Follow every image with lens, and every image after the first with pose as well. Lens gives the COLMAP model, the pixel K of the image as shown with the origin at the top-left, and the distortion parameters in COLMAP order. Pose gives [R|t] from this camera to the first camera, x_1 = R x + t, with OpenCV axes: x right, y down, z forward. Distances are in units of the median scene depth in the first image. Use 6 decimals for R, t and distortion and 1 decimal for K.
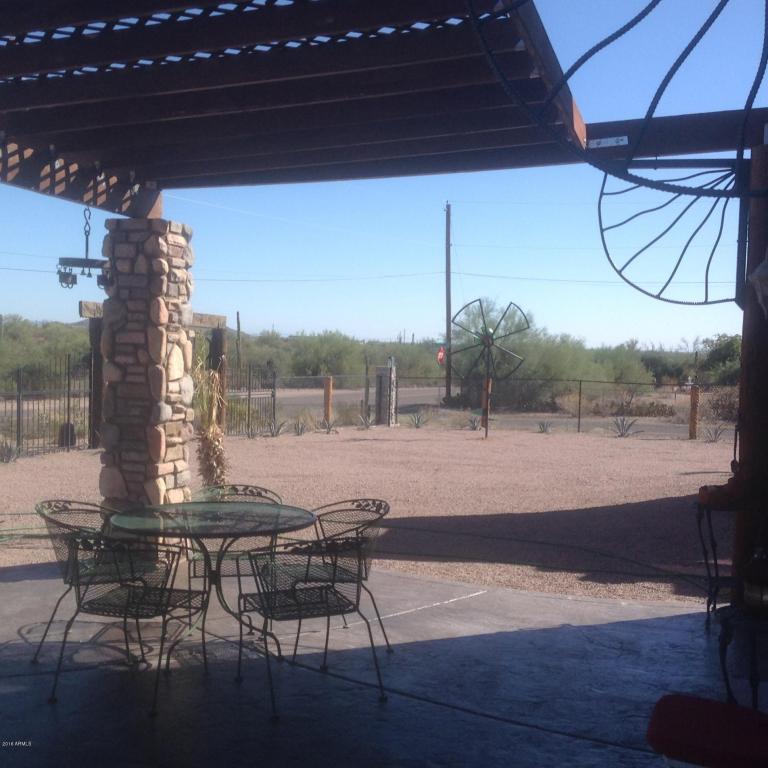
lens RADIAL K [[991.9, 0, 383.5], [0, 991.9, 385.3], [0, 0, 1]] dist [0.079466, 0.000000]
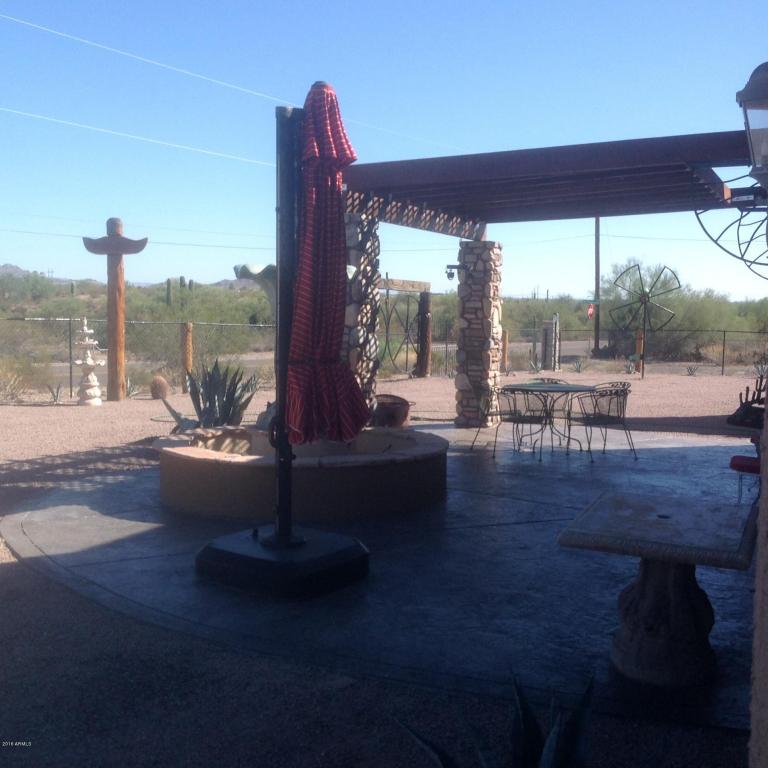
lens RADIAL K [[991.9, 0, 358.4], [0, 991.9, 375.8], [0, 0, 1]] dist [0.079466, 0.000000]
pose [[0.988214, -0.001587, -0.153068, -0.177082], [0.006696, 0.999437, 0.032871, 0.023083], [0.152929, -0.033509, 0.987669, -0.870248]]
